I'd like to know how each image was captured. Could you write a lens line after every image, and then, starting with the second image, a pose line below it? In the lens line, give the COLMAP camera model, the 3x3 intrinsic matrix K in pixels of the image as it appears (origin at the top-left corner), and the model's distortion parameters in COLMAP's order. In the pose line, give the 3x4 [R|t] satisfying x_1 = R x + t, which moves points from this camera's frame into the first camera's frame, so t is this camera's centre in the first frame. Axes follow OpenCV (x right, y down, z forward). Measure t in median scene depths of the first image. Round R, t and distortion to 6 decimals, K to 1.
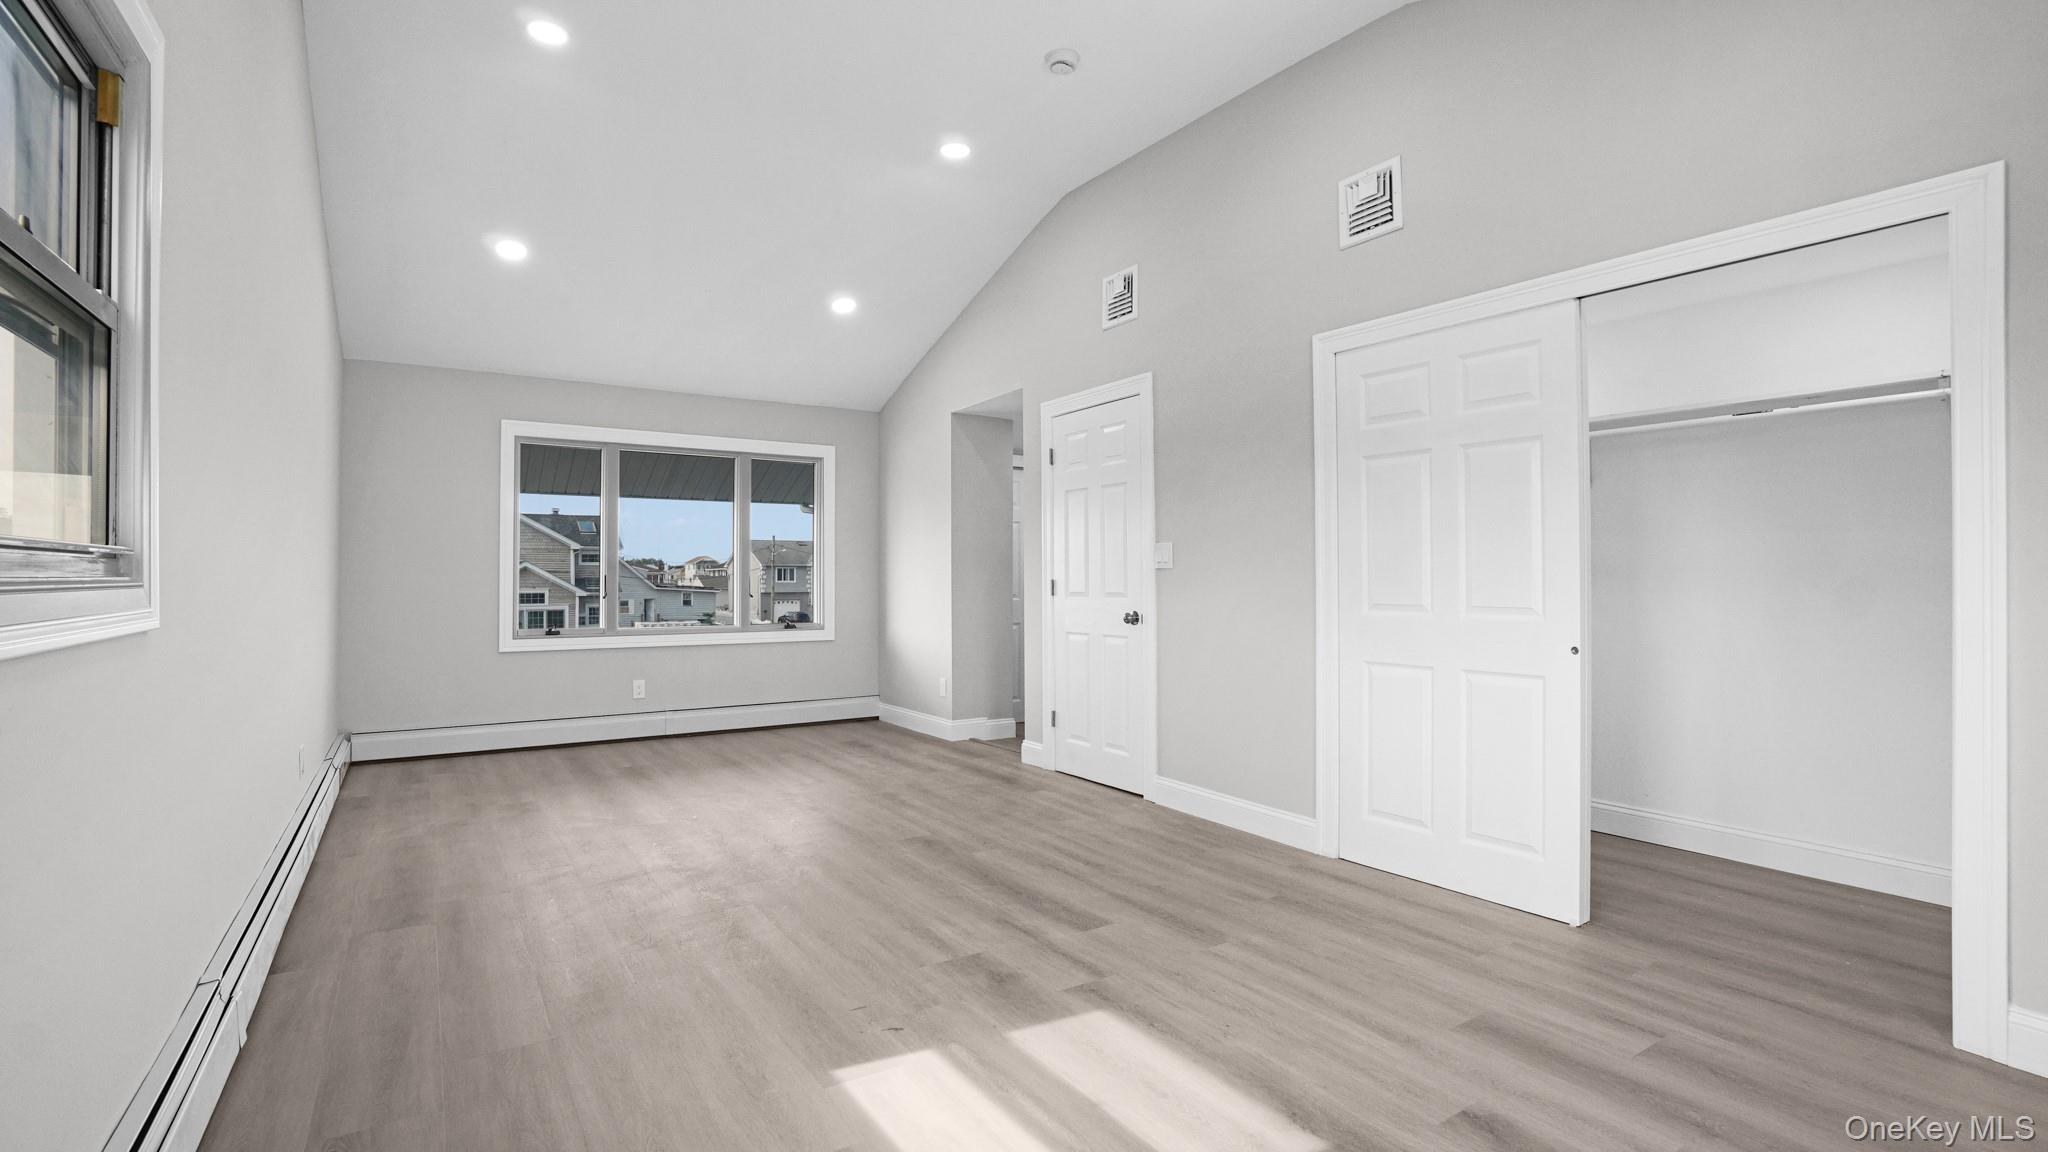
lens RADIAL K [[921.1, 0, 1018.6], [0, 921.1, 566.7], [0, 0, 1]] dist [-0.061054, 0.025296]
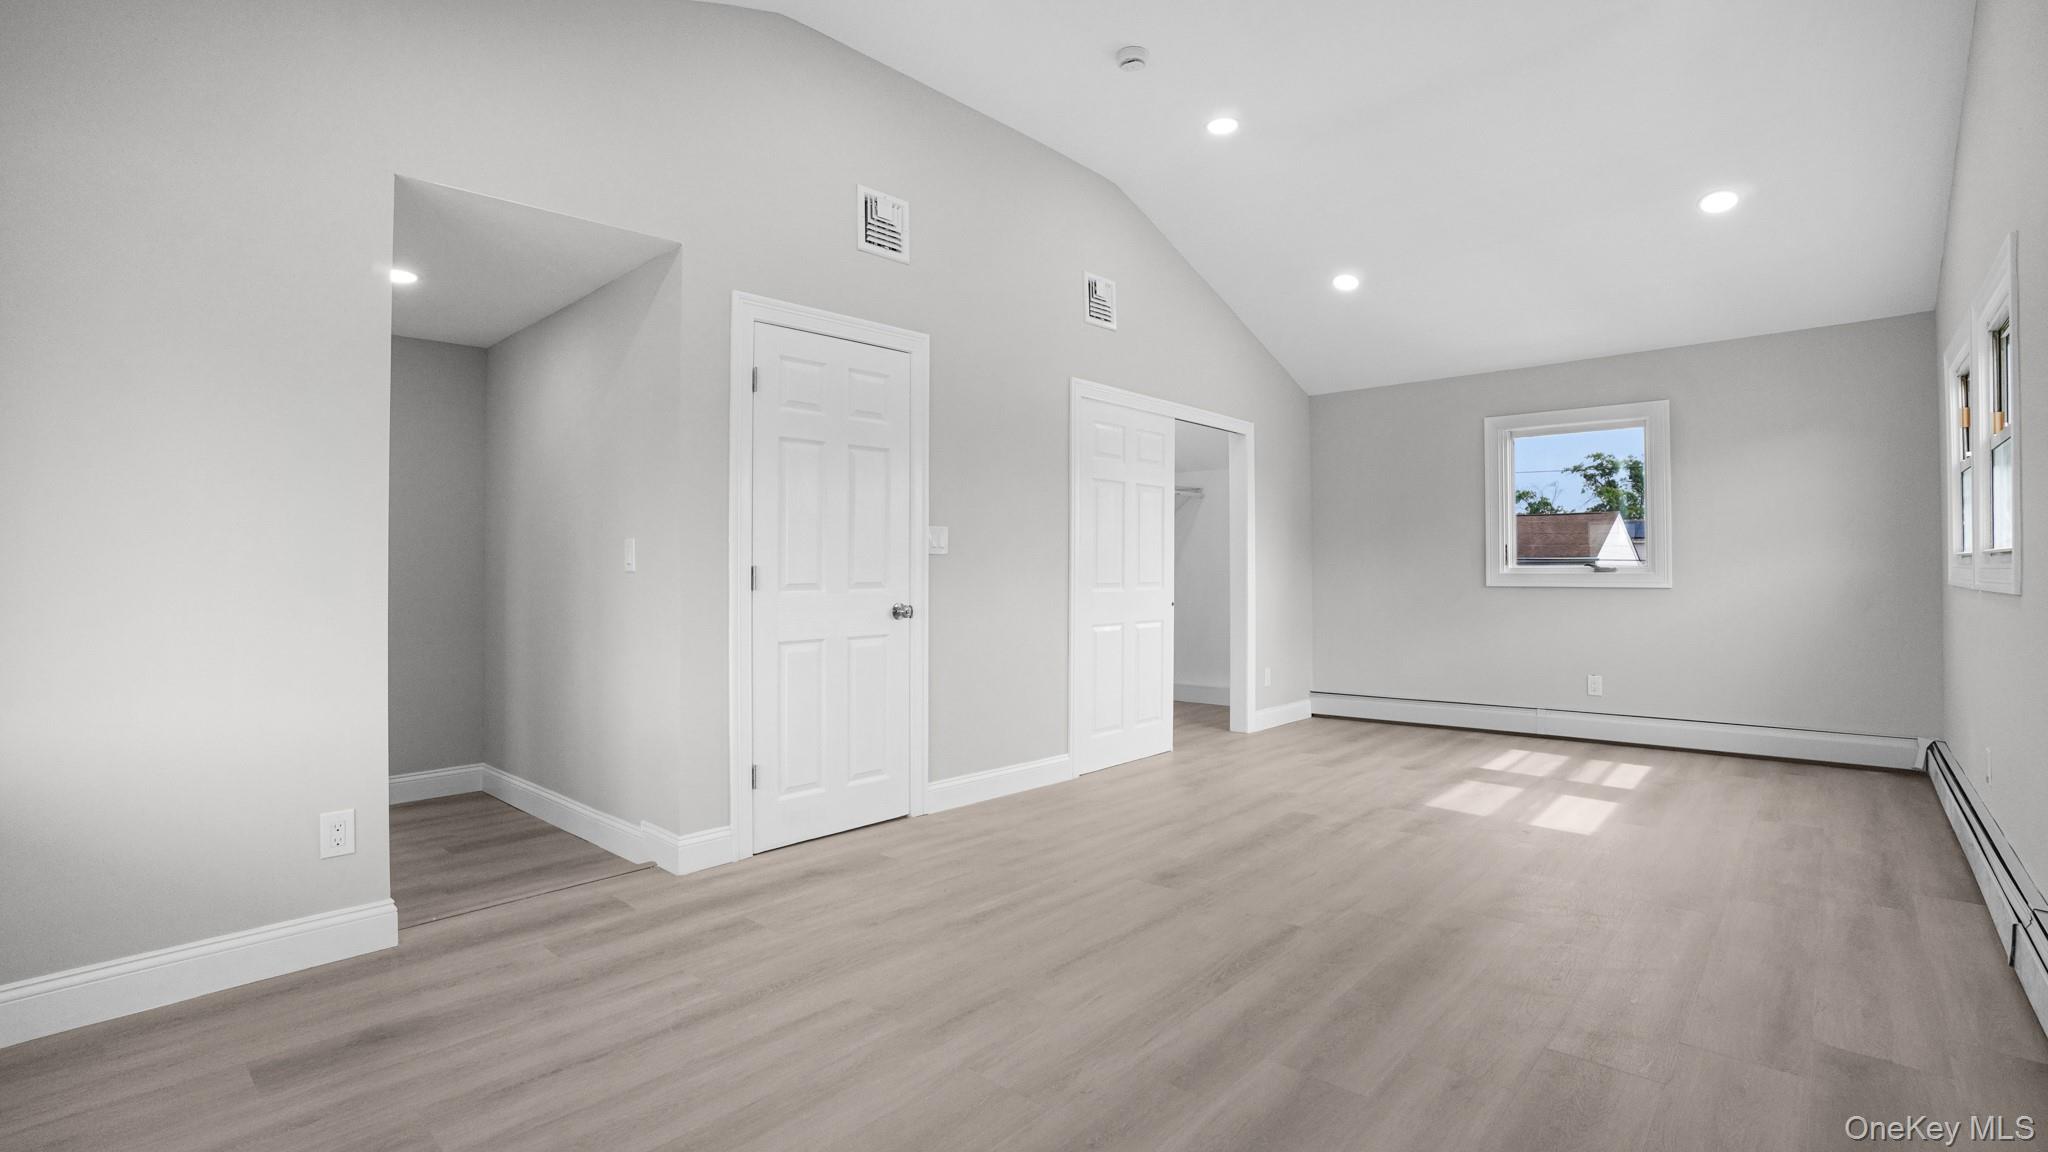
lens RADIAL K [[921.1, 0, 1018.6], [0, 921.1, 566.7], [0, 0, 1]] dist [-0.061054, 0.025296]
pose [[-0.238155, -0.000858, 0.971227, -0.881136], [-0.014916, 0.999885, -0.002775, 0.017583], [-0.971113, -0.015148, -0.238140, 1.326907]]
